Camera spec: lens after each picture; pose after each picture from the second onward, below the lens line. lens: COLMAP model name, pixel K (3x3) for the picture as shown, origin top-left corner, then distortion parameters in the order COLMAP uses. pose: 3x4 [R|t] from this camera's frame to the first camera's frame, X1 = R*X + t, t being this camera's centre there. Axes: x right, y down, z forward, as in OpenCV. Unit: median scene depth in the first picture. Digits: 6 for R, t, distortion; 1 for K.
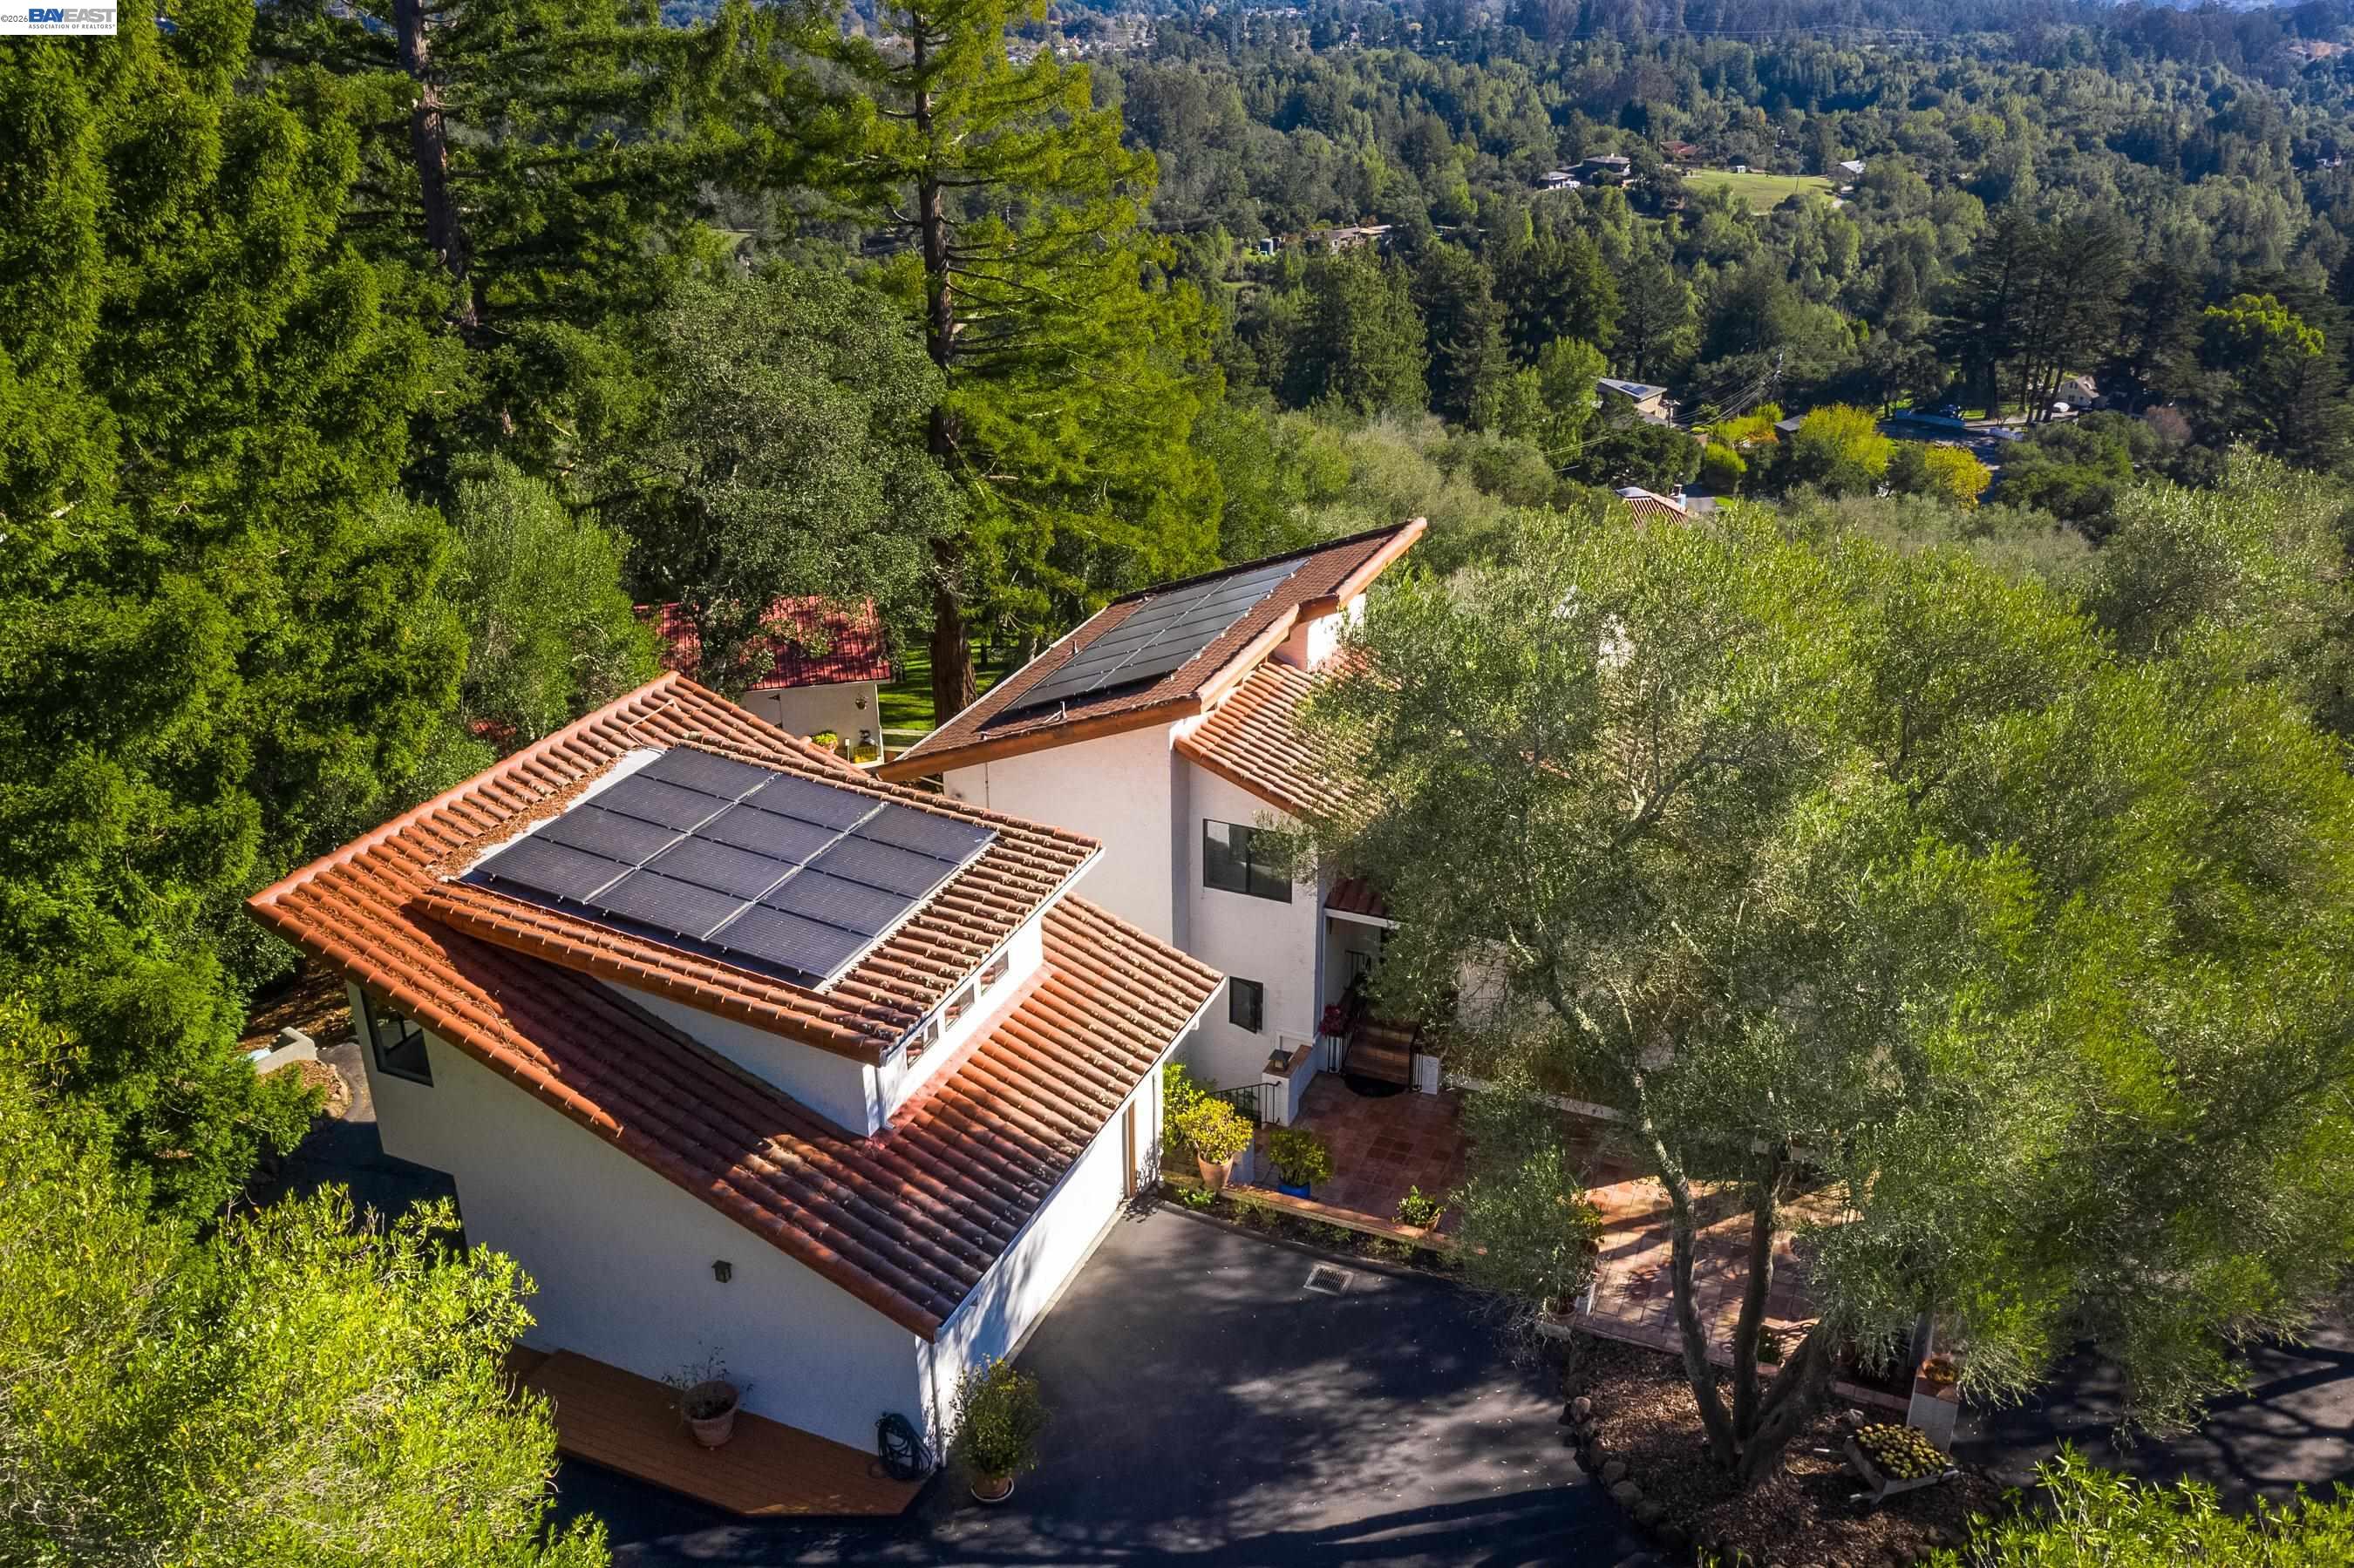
lens RADIAL K [[1859.8, 0, 1177.0], [0, 1859.8, 784.0], [0, 0, 1]] dist [-0.020581, 0.006353]
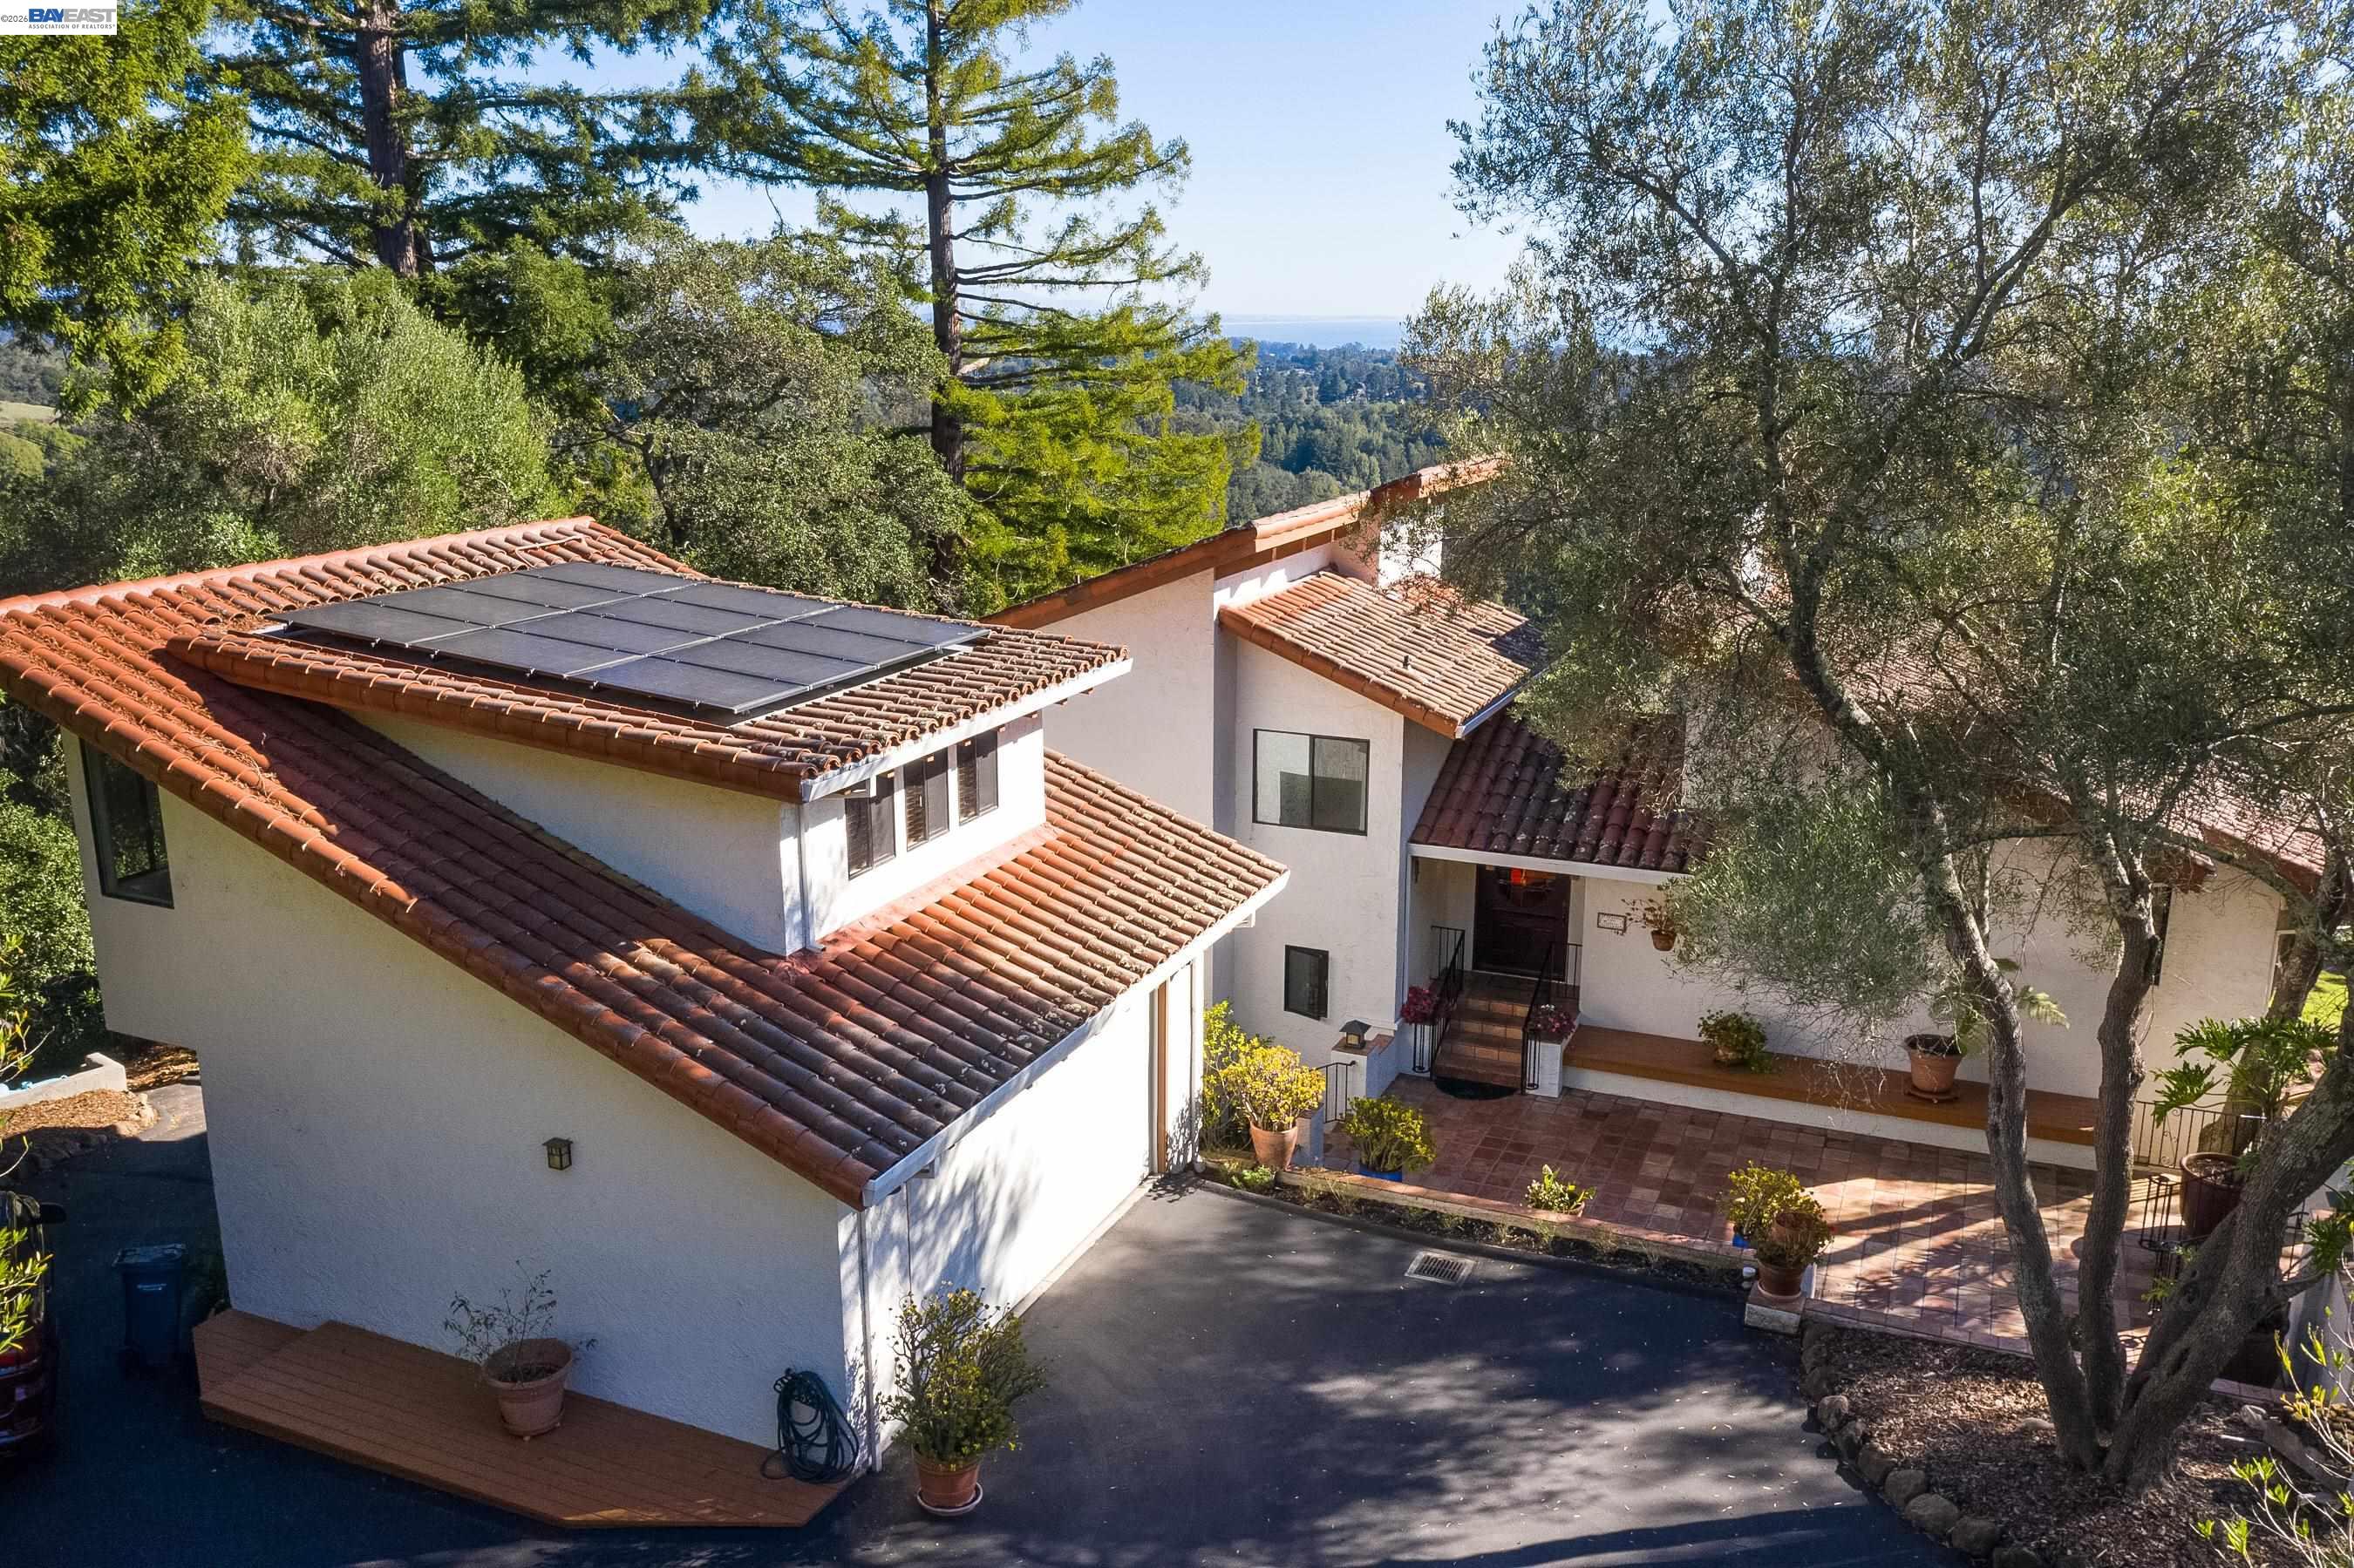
lens RADIAL K [[1859.8, 0, 1177.0], [0, 1859.8, 784.0], [0, 0, 1]] dist [-0.020581, 0.006353]
pose [[0.999947, 0.008727, -0.005470, -0.017829], [-0.009571, 0.983520, -0.180545, 0.237840], [0.003804, 0.180588, 0.983551, 0.301665]]
